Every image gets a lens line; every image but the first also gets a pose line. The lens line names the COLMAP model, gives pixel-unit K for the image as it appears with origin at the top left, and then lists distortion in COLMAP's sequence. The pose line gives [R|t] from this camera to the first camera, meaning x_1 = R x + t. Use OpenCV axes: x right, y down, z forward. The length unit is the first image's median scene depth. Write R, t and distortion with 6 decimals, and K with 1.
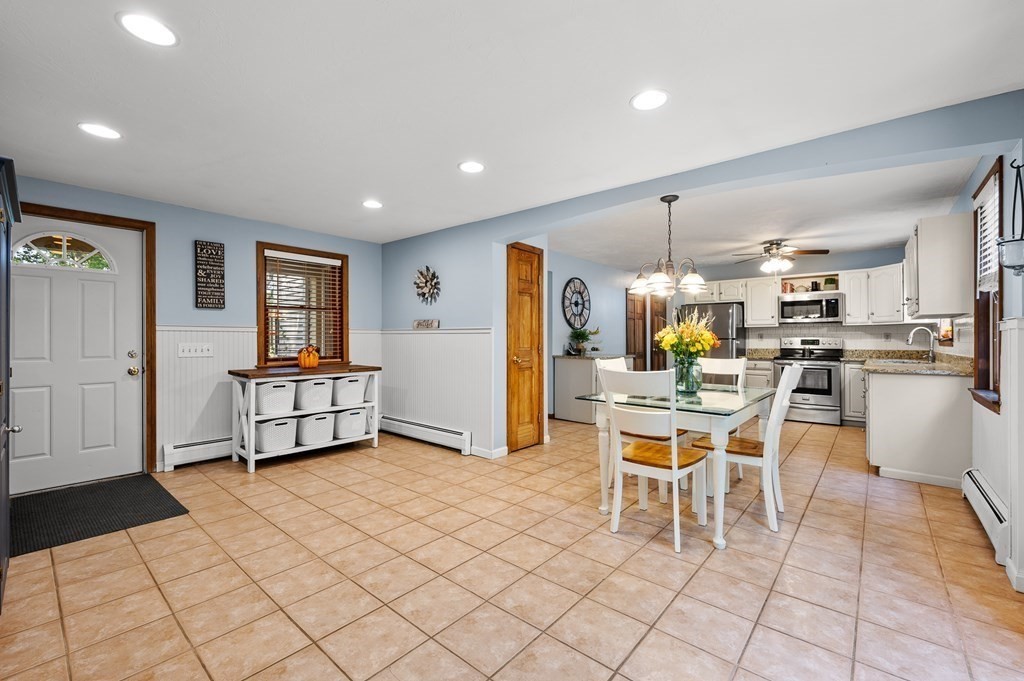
lens RADIAL K [[423.7, 0, 514.2], [0, 423.7, 337.5], [0, 0, 1]] dist [-0.001118, -0.000223]
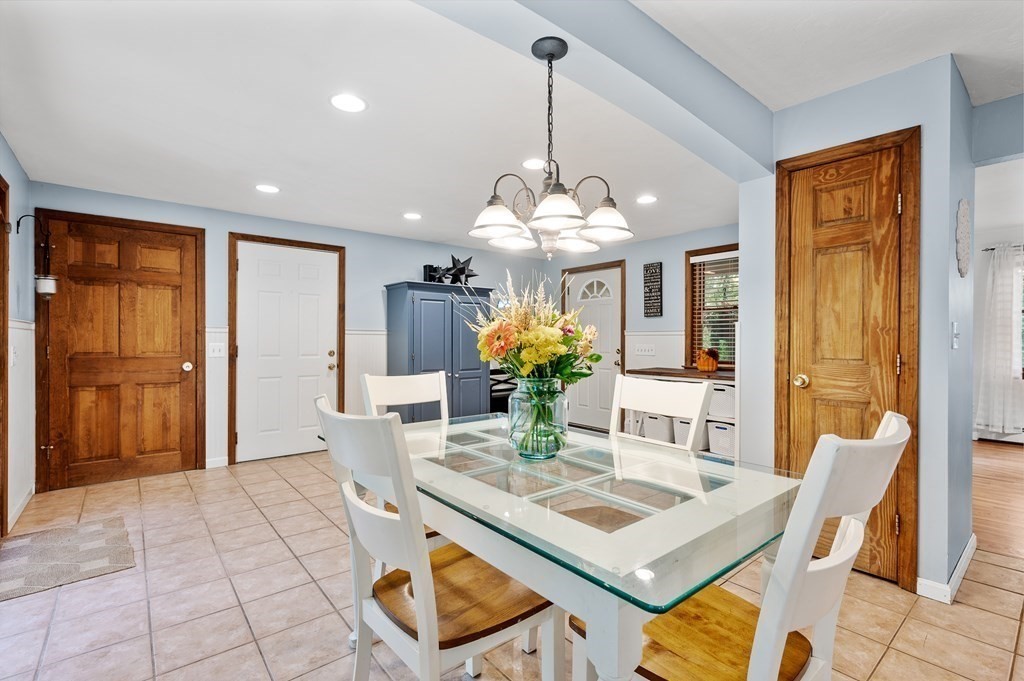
lens RADIAL K [[478.5, 0, 516.3], [0, 478.5, 341.6], [0, 0, 1]] dist [0.002449, -0.002264]
pose [[-0.173649, -0.001621, -0.984806, 0.476904], [-0.001869, 0.999997, -0.001317, 0.004641], [0.984806, 0.001612, -0.173652, 0.550910]]
